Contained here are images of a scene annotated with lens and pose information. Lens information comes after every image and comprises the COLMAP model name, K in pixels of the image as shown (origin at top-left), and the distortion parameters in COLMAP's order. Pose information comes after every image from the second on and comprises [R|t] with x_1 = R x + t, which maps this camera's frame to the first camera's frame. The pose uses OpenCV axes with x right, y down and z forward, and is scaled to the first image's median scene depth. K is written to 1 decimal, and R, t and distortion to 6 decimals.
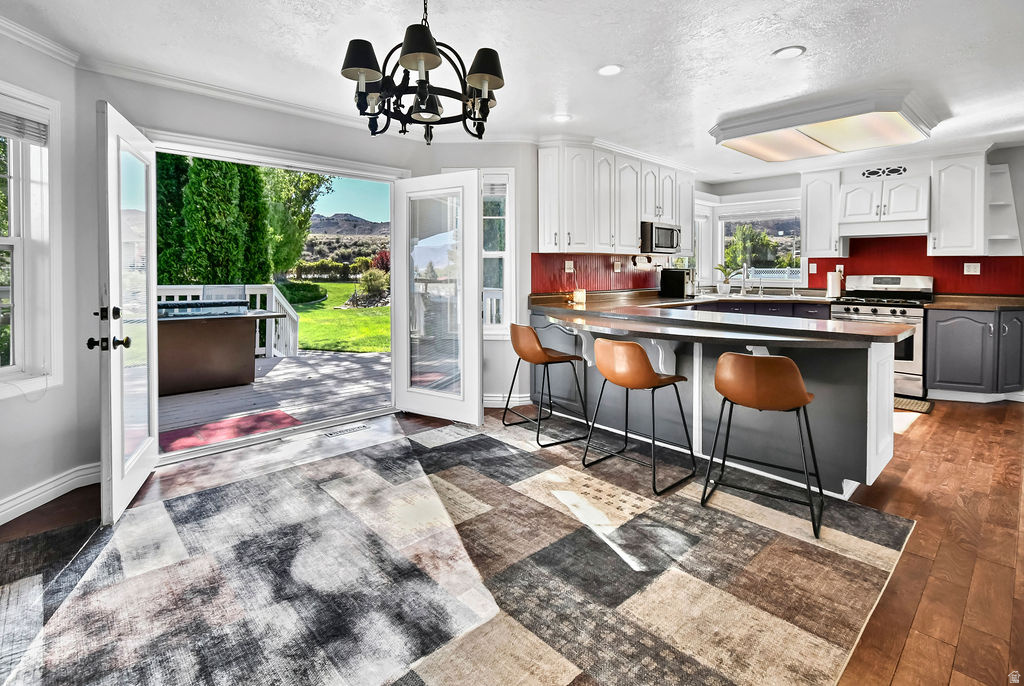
lens RADIAL K [[465.6, 0, 483.1], [0, 465.6, 278.1], [0, 0, 1]] dist [-0.001340, -0.000557]
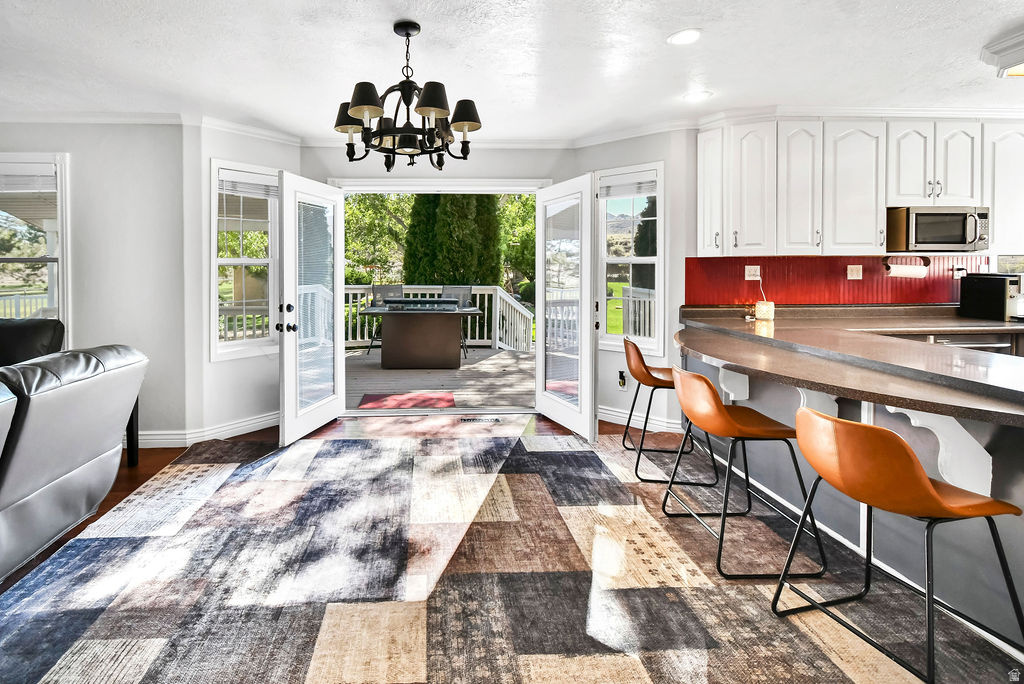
lens RADIAL K [[465.6, 0, 483.1], [0, 465.6, 277.1], [0, 0, 1]] dist [-0.001340, -0.000557]
pose [[0.791051, 0.007411, -0.611705, 0.375387], [-0.006328, 0.999972, 0.003932, -0.021257], [0.611717, 0.000761, 0.791076, 0.106416]]
